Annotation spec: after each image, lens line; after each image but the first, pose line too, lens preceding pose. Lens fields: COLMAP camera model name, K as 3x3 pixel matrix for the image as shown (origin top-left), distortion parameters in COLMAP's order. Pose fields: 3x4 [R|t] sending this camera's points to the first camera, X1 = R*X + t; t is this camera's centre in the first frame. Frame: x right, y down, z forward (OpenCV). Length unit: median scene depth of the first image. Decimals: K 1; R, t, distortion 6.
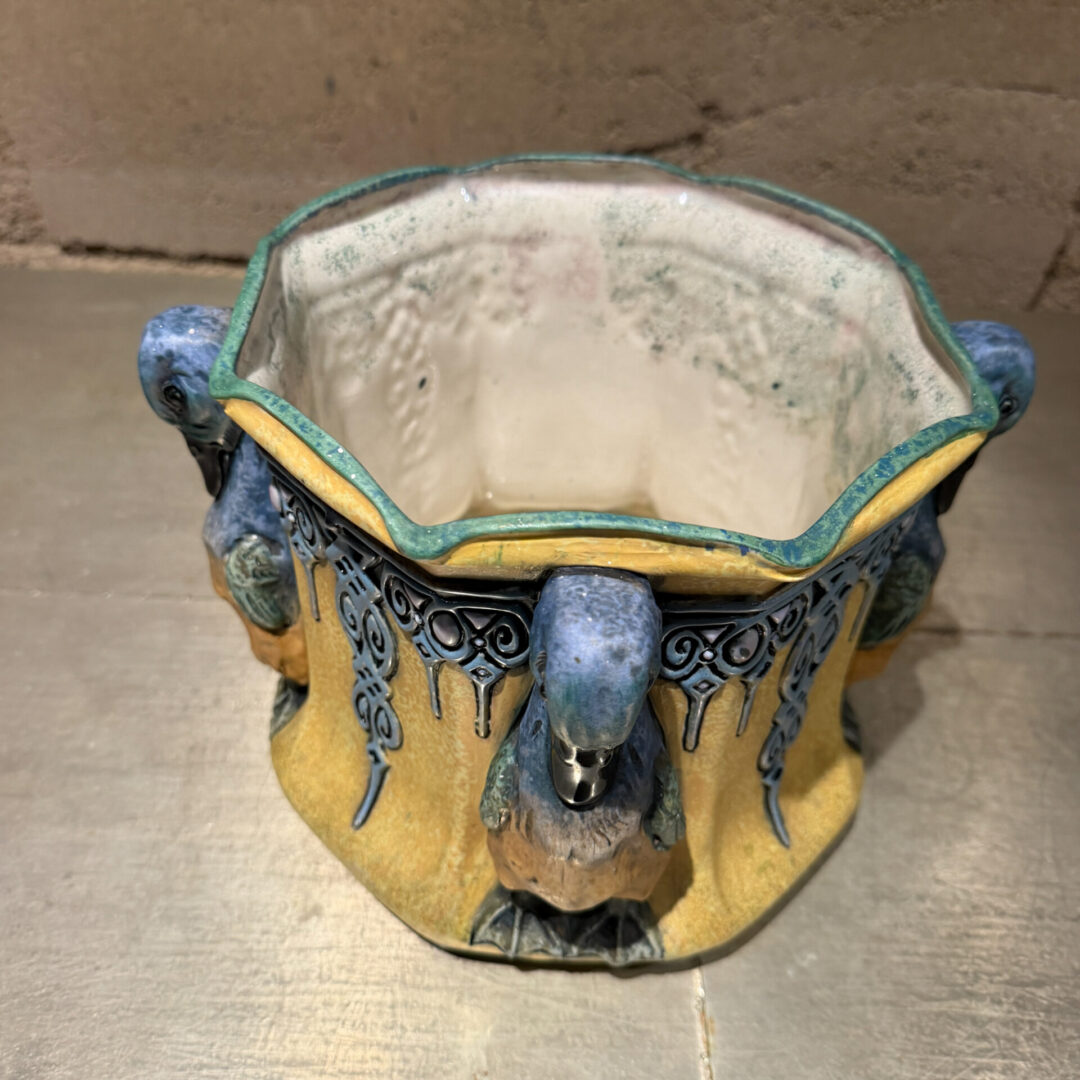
lens RADIAL K [[1038.0, 0, 542.3], [0, 1038.0, 538.5], [0, 0, 1]] dist [0.002495, 0.000000]
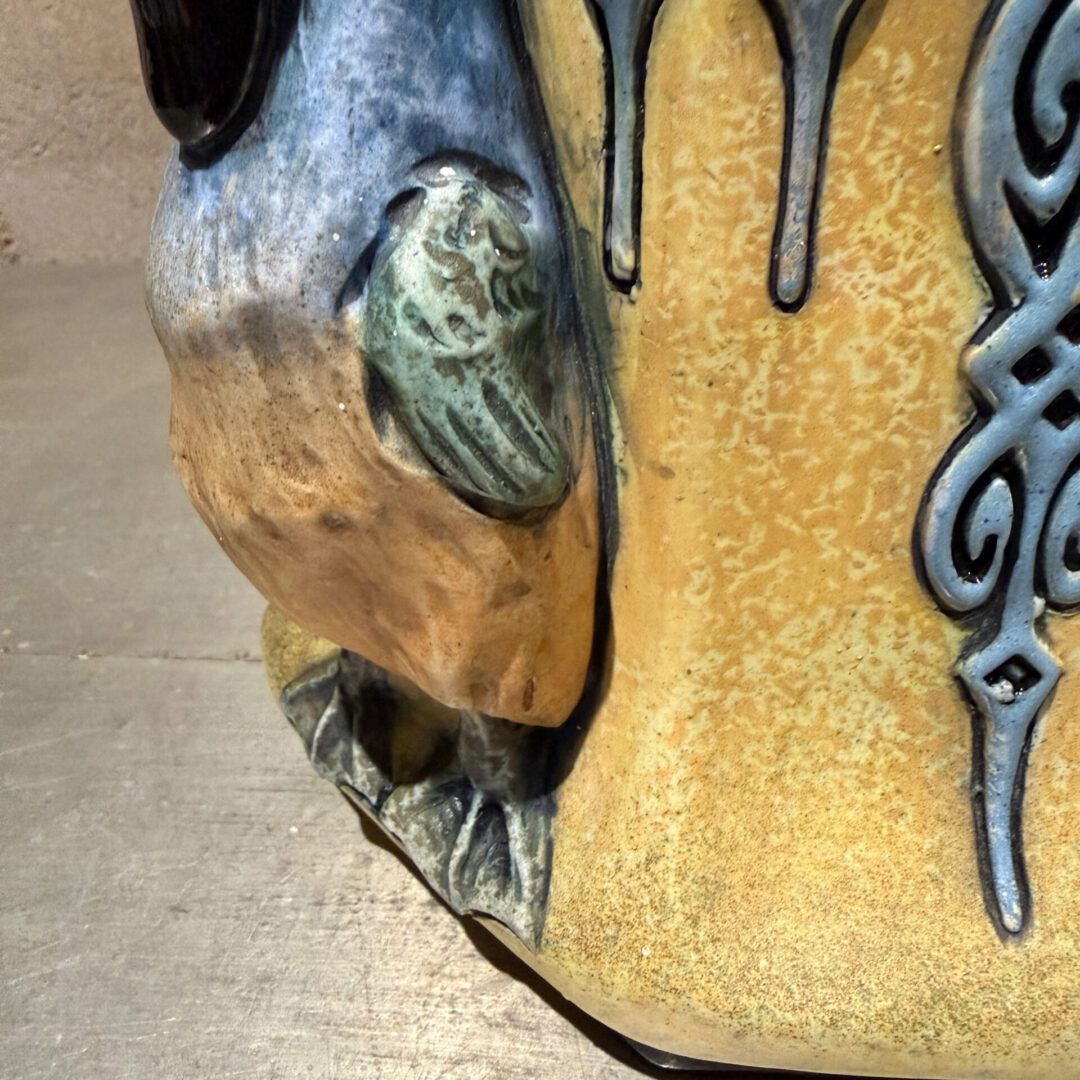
lens RADIAL K [[1038.0, 0, 525.1], [0, 1038.0, 449.4], [0, 0, 1]] dist [0.002495, 0.000000]
pose [[0.748752, -0.360966, 0.555944, -0.458457], [0.490793, 0.865638, -0.098962, 0.106337], [-0.445525, 0.346952, 0.825308, 0.796132]]
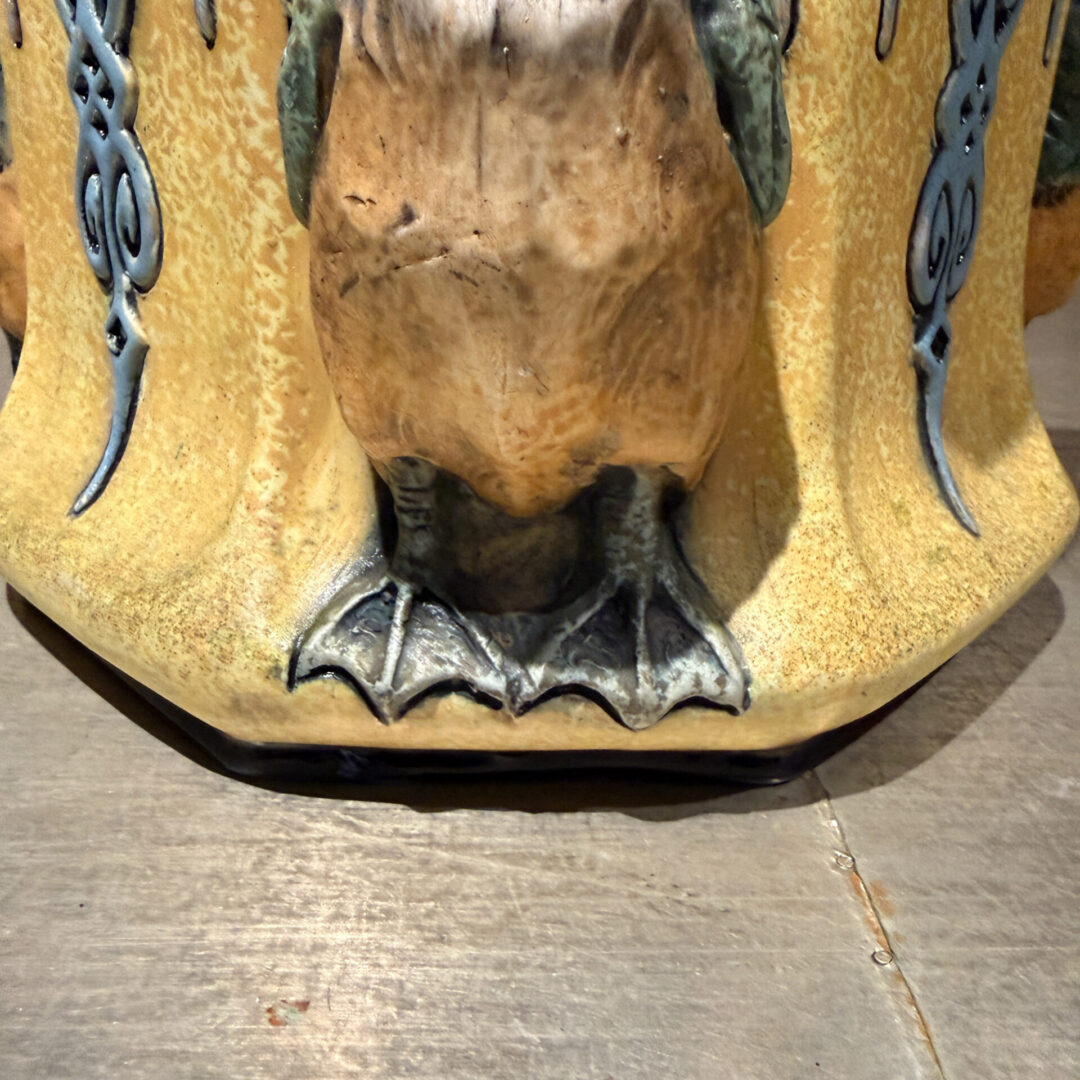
lens RADIAL K [[1038.0, 0, 541.8], [0, 1038.0, 474.2], [0, 0, 1]] dist [0.002495, 0.000000]
pose [[0.999431, -0.022743, 0.024893, 0.025106], [0.029808, 0.941030, -0.337007, 0.460803], [-0.015760, 0.337558, 0.941173, 0.581503]]
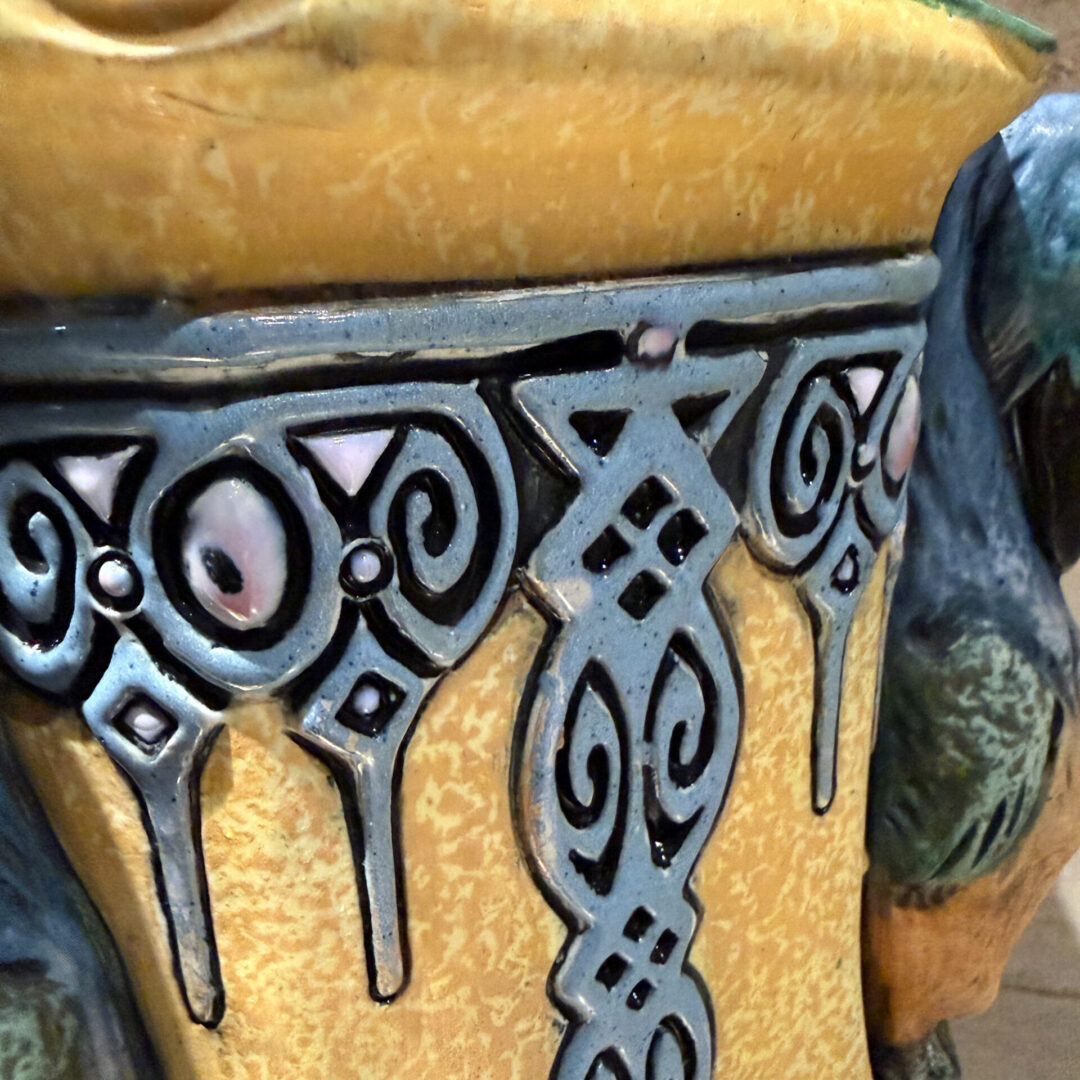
lens RADIAL K [[1038.0, 0, 503.8], [0, 1038.0, 479.9], [0, 0, 1]] dist [0.002495, 0.000000]
pose [[0.971616, -0.013762, -0.236162, 0.276327], [-0.097482, 0.886313, -0.452710, 0.171475], [0.215543, 0.462882, 0.859815, 0.594583]]
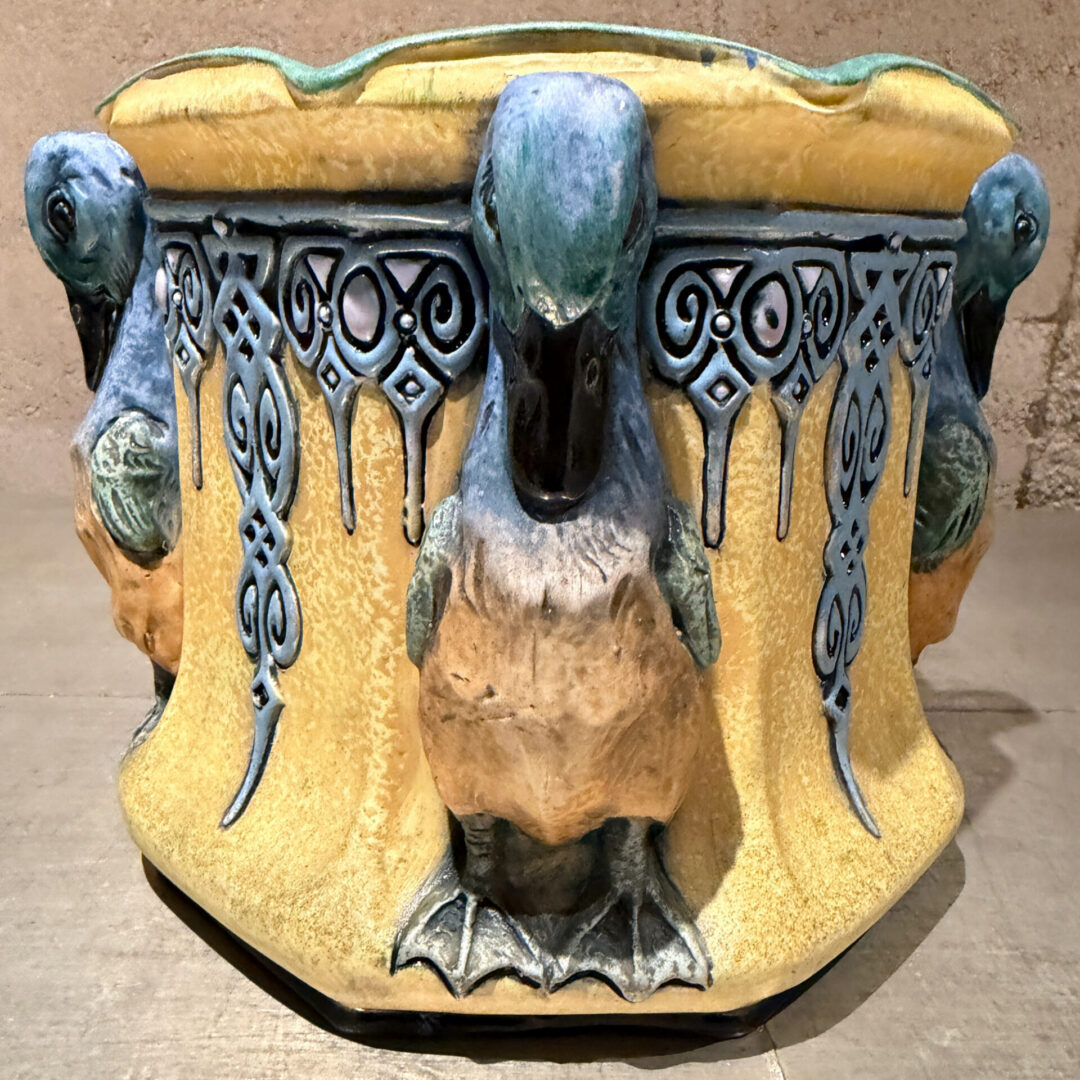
lens RADIAL K [[1038.0, 0, 539.8], [0, 1038.0, 460.2], [0, 0, 1]] dist [0.002495, 0.000000]
pose [[0.999172, -0.024212, 0.032685, 0.004830], [0.037149, 0.870465, -0.490826, 0.437284], [-0.016567, 0.491634, 0.870644, 0.331583]]
